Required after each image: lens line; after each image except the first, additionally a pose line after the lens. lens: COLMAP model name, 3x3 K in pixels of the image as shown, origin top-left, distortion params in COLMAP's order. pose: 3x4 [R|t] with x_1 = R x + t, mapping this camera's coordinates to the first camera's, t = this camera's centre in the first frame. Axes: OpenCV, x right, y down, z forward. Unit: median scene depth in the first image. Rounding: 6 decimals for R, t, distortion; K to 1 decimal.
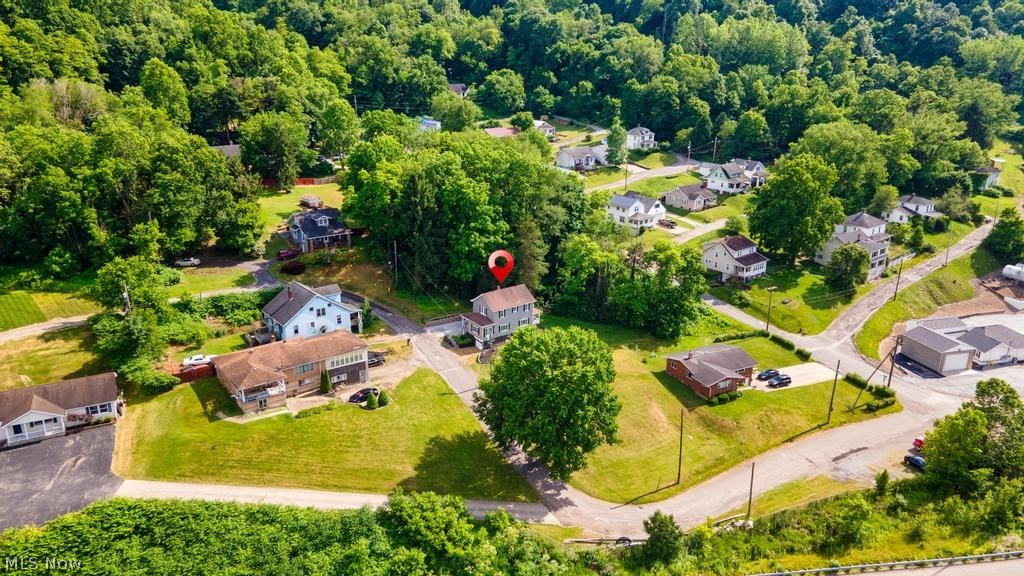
lens RADIAL K [[740.4, 0, 512.0], [0, 740.4, 288.0], [0, 0, 1]] dist [0.041990, 0.000131]
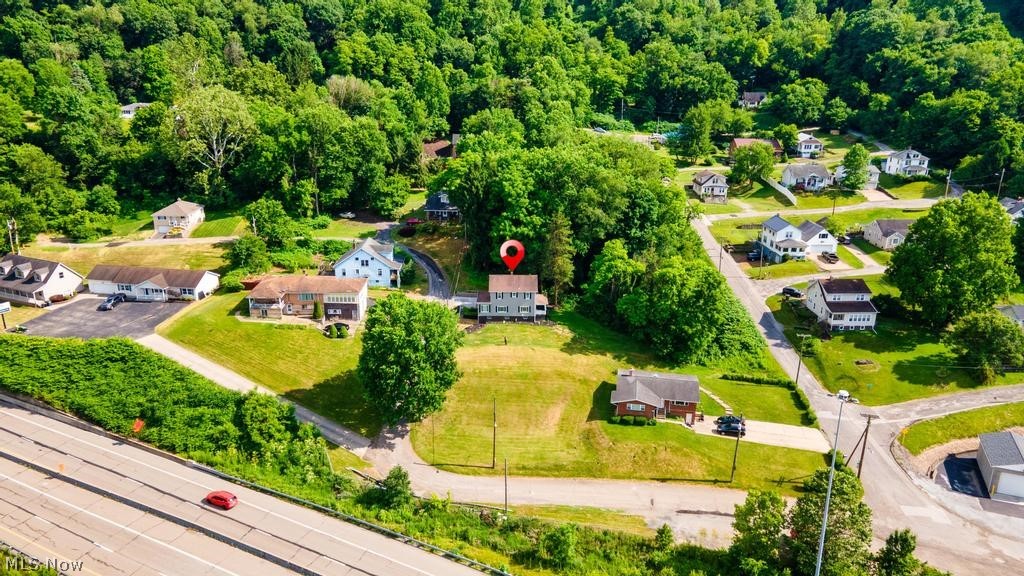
lens RADIAL K [[740.4, 0, 512.0], [0, 740.4, 288.0], [0, 0, 1]] dist [0.041990, 0.000131]
pose [[0.804959, 0.189673, -0.562197, 0.587244], [-0.193857, 0.979601, 0.052930, -0.036437], [0.560768, 0.066379, 0.825308, 0.096148]]
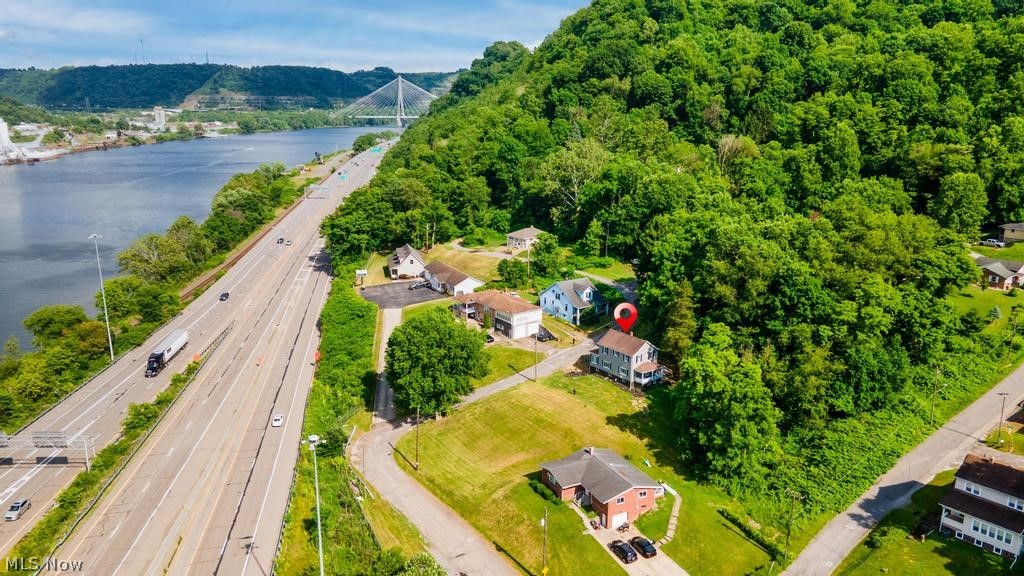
lens RADIAL K [[740.4, 0, 512.0], [0, 740.4, 288.0], [0, 0, 1]] dist [0.041990, 0.000131]
pose [[0.012203, 0.241781, -0.970254, 0.971596], [-0.323024, 0.919253, 0.225009, -0.238494], [0.946312, 0.310669, 0.089318, 0.706745]]
